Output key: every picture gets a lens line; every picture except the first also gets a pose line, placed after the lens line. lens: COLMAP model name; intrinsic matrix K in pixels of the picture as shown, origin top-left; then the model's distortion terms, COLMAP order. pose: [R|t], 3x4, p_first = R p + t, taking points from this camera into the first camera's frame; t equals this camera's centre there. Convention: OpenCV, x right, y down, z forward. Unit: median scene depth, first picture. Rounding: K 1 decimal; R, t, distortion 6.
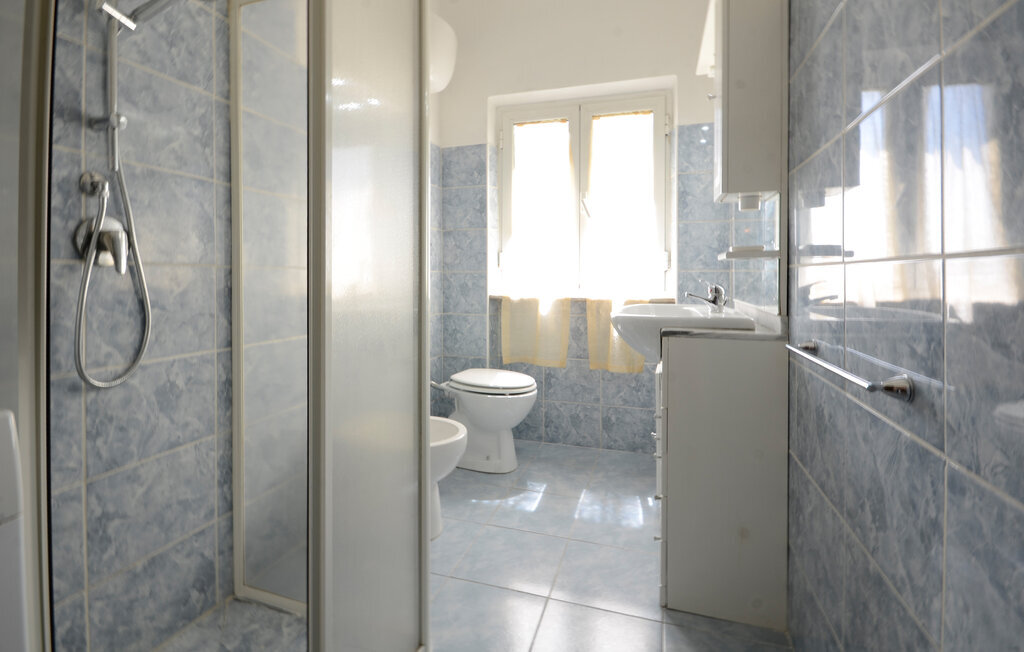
lens RADIAL K [[464.2, 0, 505.1], [0, 464.2, 289.1], [0, 0, 1]] dist [-0.003906, -0.000520]
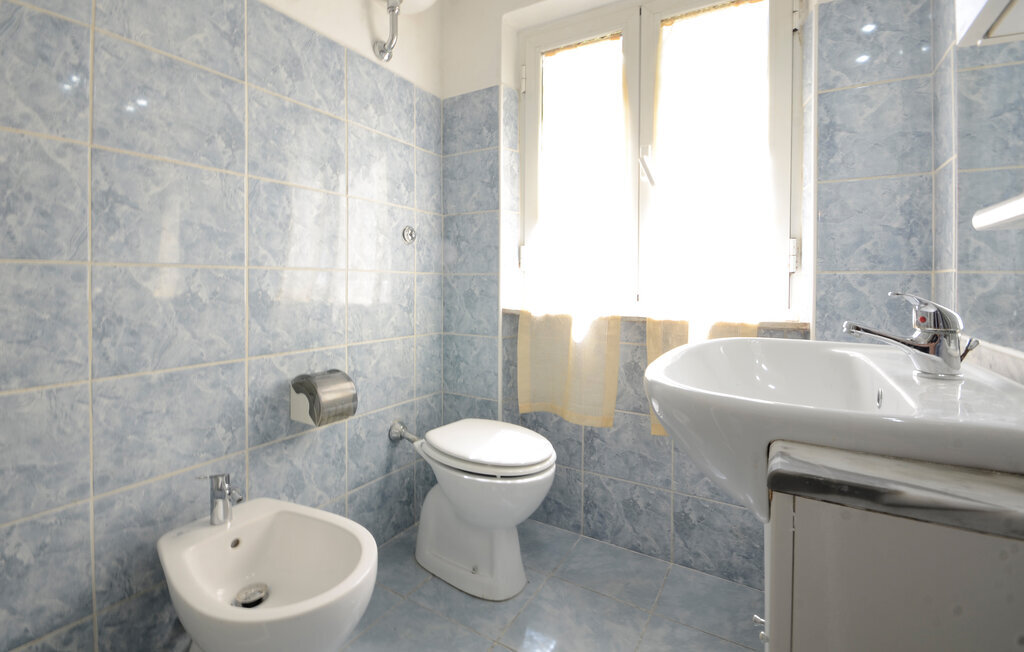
lens RADIAL K [[464.2, 0, 505.1], [0, 464.2, 289.1], [0, 0, 1]] dist [-0.003906, -0.000520]
pose [[0.975320, 0.011373, -0.220501, 0.120068], [-0.014087, 0.999843, -0.010743, -0.008101], [0.220345, 0.013584, 0.975327, 0.343068]]
